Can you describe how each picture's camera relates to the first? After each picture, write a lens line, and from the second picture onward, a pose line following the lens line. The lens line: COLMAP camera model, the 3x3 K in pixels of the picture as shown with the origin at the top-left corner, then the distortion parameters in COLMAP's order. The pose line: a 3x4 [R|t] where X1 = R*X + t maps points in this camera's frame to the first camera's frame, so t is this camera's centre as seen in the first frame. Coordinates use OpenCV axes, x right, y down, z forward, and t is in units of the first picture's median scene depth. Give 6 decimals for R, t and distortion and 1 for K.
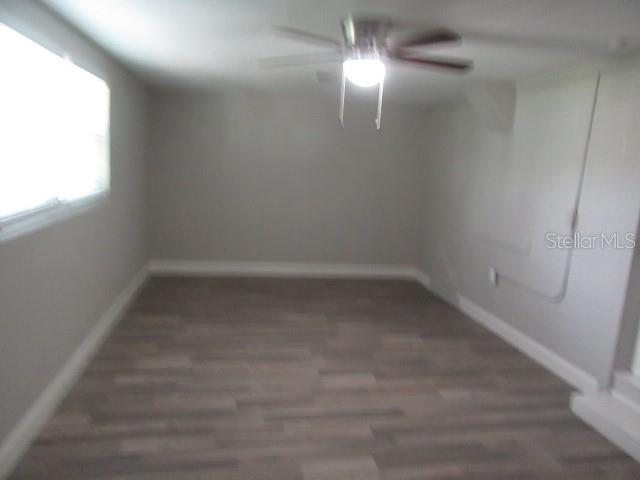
lens RADIAL K [[471.5, 0, 321.7], [0, 471.5, 241.1], [0, 0, 1]] dist [-0.003773, 0.018835]
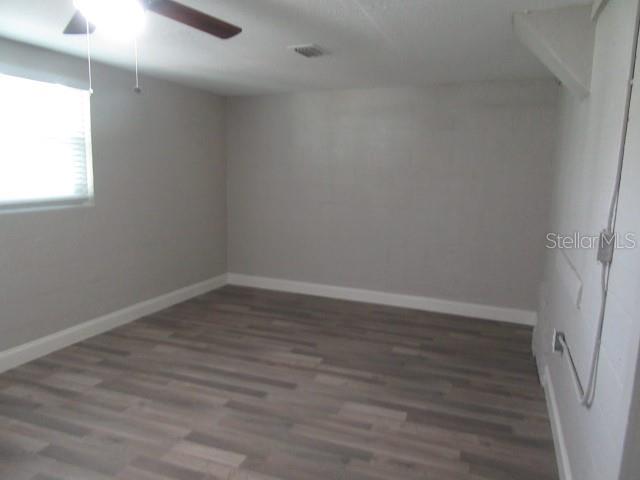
lens RADIAL K [[471.5, 0, 319.2], [0, 471.5, 239.6], [0, 0, 1]] dist [-0.003773, 0.018835]
pose [[0.837507, 0.037291, -0.545152, 0.561547], [-0.057140, 0.998176, -0.019503, -0.037022], [0.543430, 0.047484, 0.838110, 0.428578]]
